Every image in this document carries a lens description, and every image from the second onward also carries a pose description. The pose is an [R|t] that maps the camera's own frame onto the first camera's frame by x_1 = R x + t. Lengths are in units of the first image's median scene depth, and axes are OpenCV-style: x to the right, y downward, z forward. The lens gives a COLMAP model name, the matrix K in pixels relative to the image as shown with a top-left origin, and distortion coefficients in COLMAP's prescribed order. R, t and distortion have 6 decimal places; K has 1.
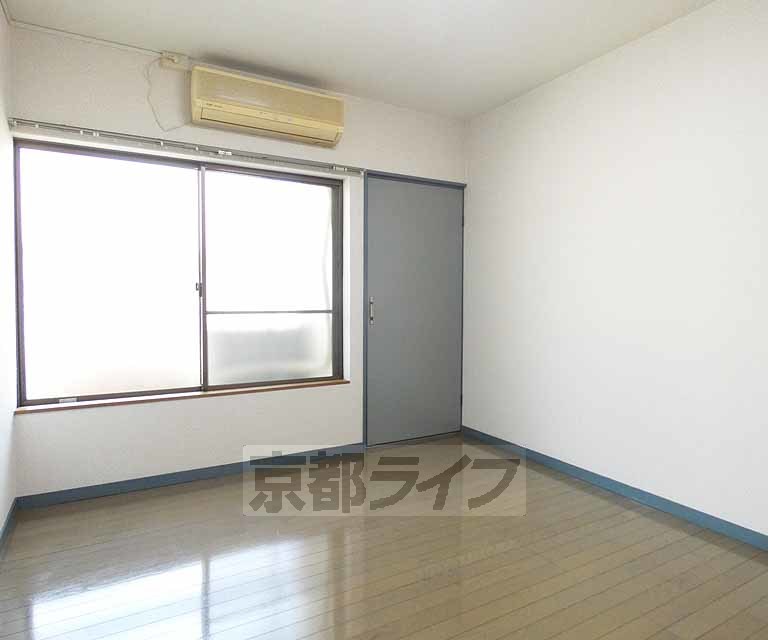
lens RADIAL K [[505.8, 0, 380.2], [0, 505.8, 315.7], [0, 0, 1]] dist [-0.001053, -0.005137]
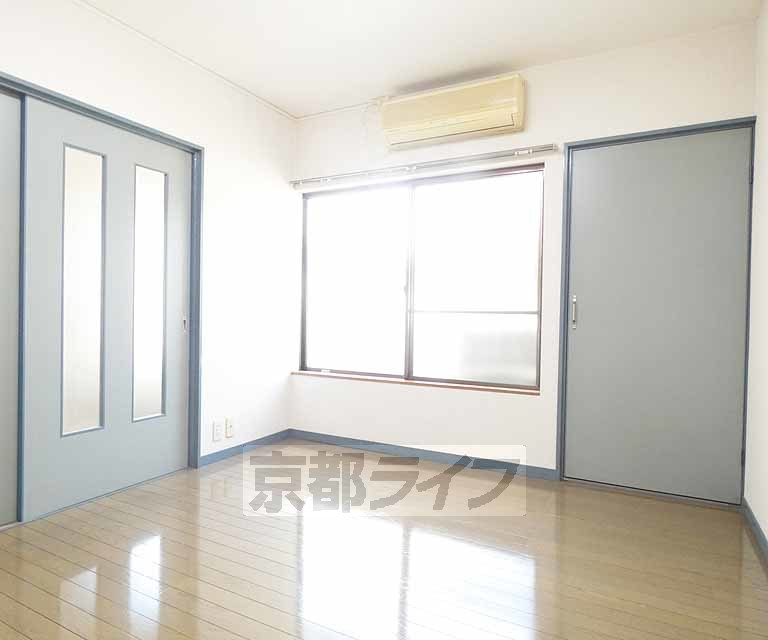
lens RADIAL K [[505.8, 0, 380.2], [0, 505.8, 315.7], [0, 0, 1]] dist [-0.001053, -0.005137]
pose [[0.516890, 0.025355, -0.855676, 0.579389], [-0.026782, 0.999551, 0.013440, -0.009170], [0.855633, 0.015969, 0.517337, 0.341168]]
